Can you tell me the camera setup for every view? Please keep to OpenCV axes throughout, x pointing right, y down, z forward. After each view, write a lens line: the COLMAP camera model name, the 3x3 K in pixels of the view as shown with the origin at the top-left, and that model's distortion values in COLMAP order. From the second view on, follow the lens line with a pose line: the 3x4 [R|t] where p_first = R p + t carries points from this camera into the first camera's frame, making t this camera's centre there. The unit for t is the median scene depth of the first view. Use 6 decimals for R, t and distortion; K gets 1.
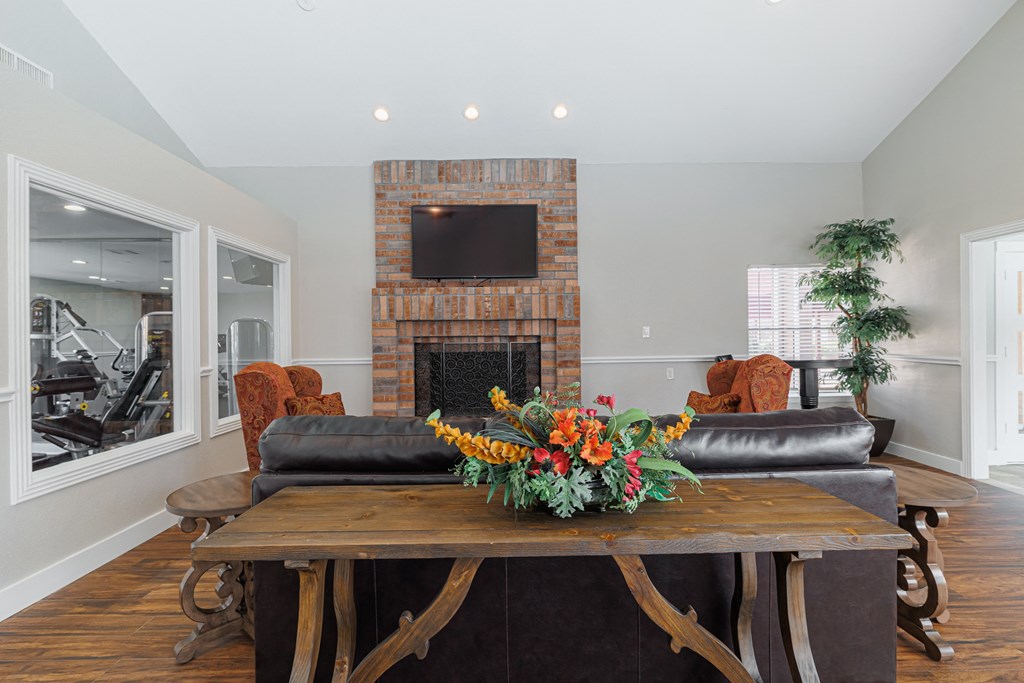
lens RADIAL K [[478.3, 0, 511.8], [0, 478.3, 338.2], [0, 0, 1]] dist [-0.006570, 0.000100]
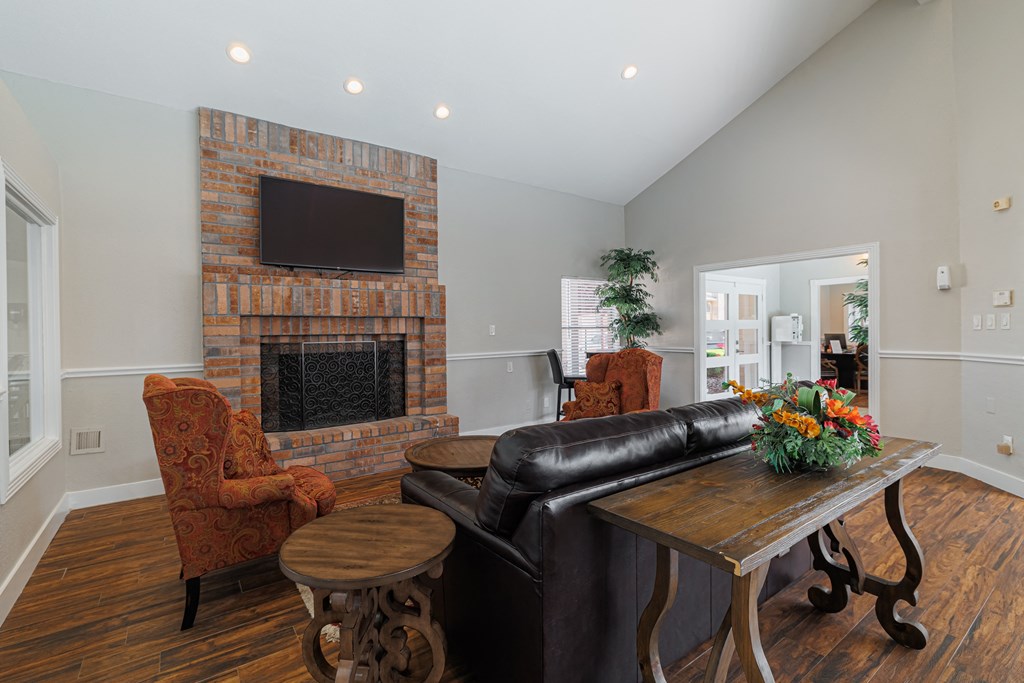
lens RADIAL K [[469.2, 0, 504.9], [0, 469.2, 334.6], [0, 0, 1]] dist [-0.004034, 0.001022]
pose [[0.815862, -0.003845, 0.578233, -0.328174], [0.003954, 0.999992, 0.001071, -0.003926], [-0.578233, 0.001413, 0.815871, 0.105031]]
